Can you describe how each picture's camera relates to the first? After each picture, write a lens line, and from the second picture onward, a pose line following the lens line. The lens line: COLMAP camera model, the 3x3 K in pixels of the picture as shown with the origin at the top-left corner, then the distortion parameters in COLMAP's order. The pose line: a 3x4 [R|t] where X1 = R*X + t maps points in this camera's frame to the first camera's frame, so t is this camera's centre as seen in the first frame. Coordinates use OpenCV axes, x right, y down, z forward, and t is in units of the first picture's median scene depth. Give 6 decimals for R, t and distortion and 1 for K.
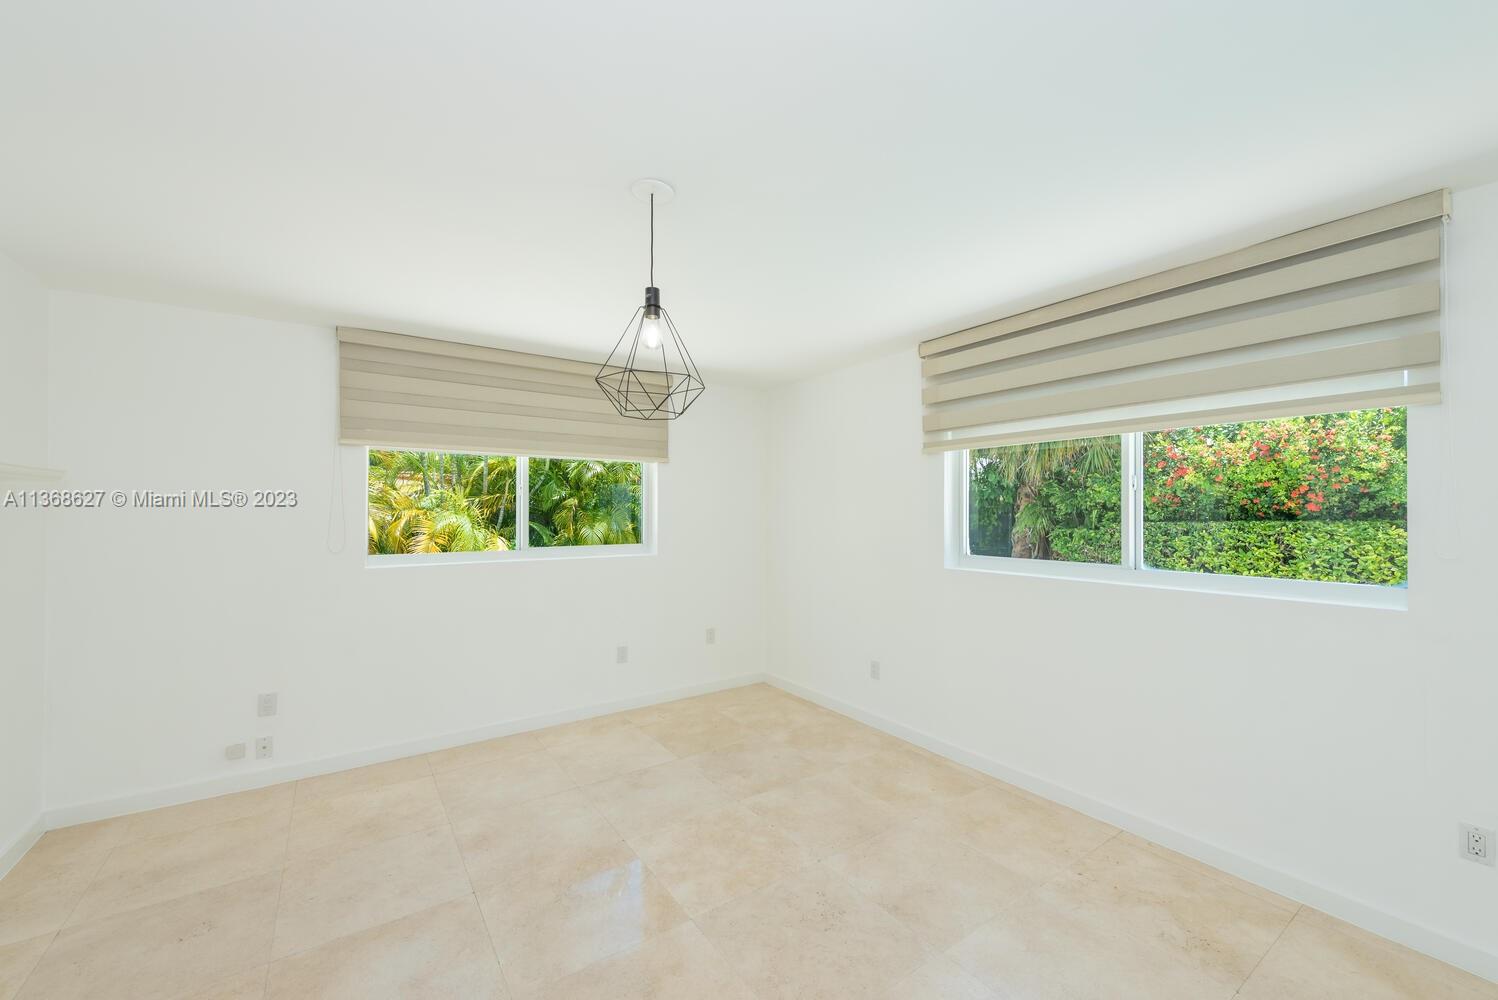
lens RADIAL K [[585.5, 0, 745.4], [0, 585.5, 505.3], [0, 0, 1]] dist [0.012671, -0.003409]
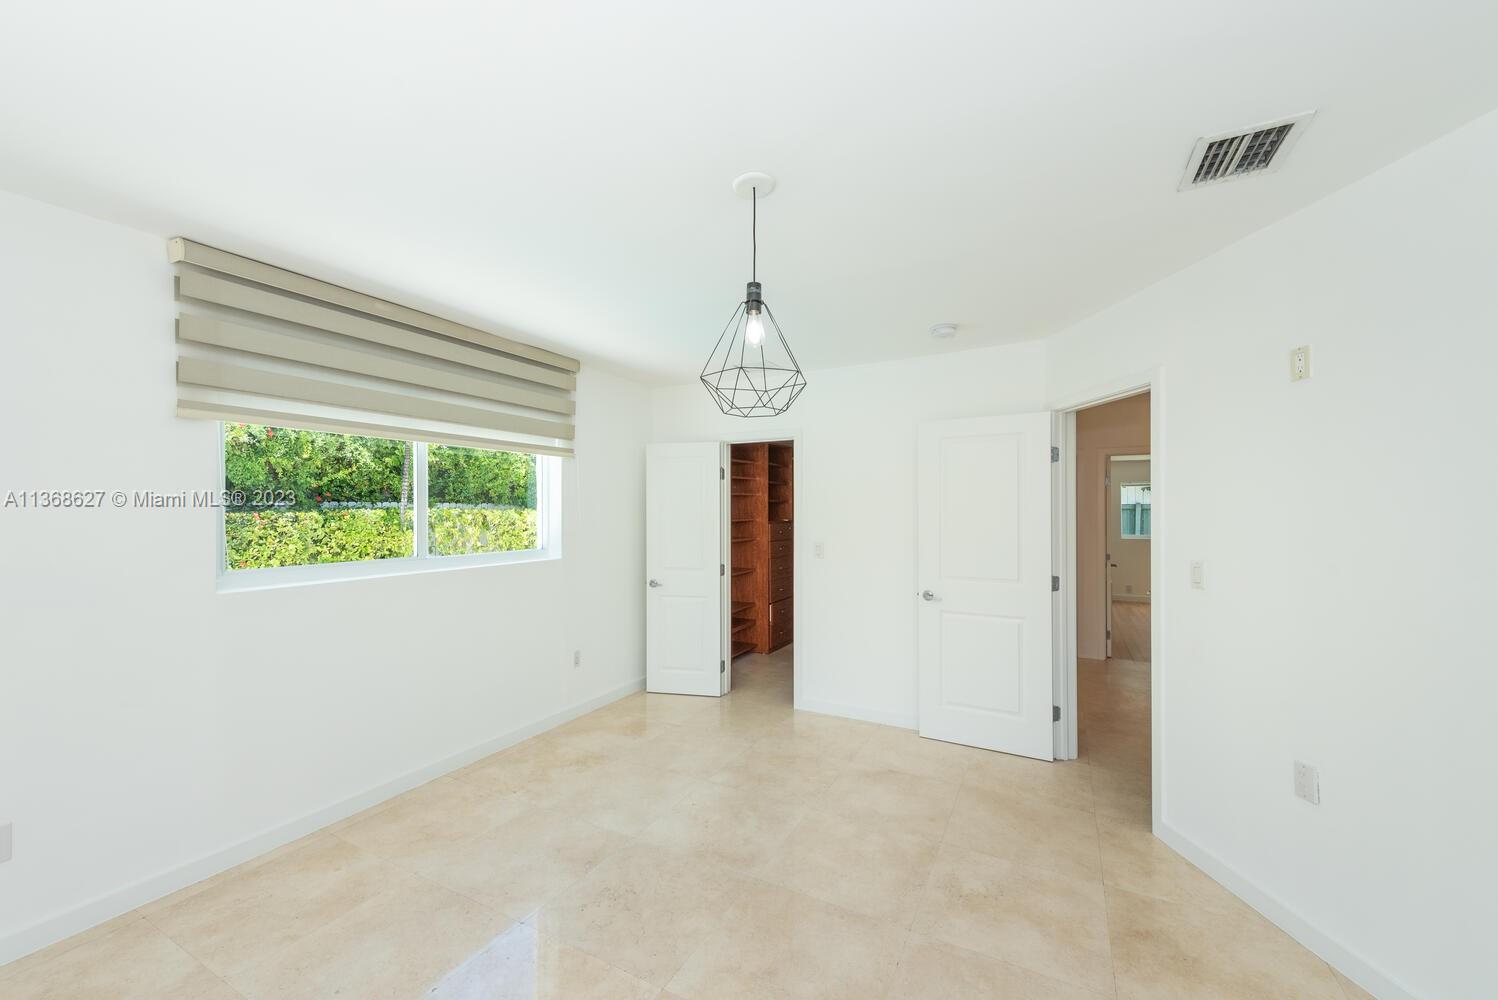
lens RADIAL K [[585.5, 0, 747.0], [0, 585.5, 505.0], [0, 0, 1]] dist [0.012671, -0.003409]
pose [[-0.454896, 0.005274, 0.890529, -0.660769], [-0.006310, 0.999938, -0.009146, 0.007891], [-0.890522, -0.009779, -0.454835, 0.934047]]
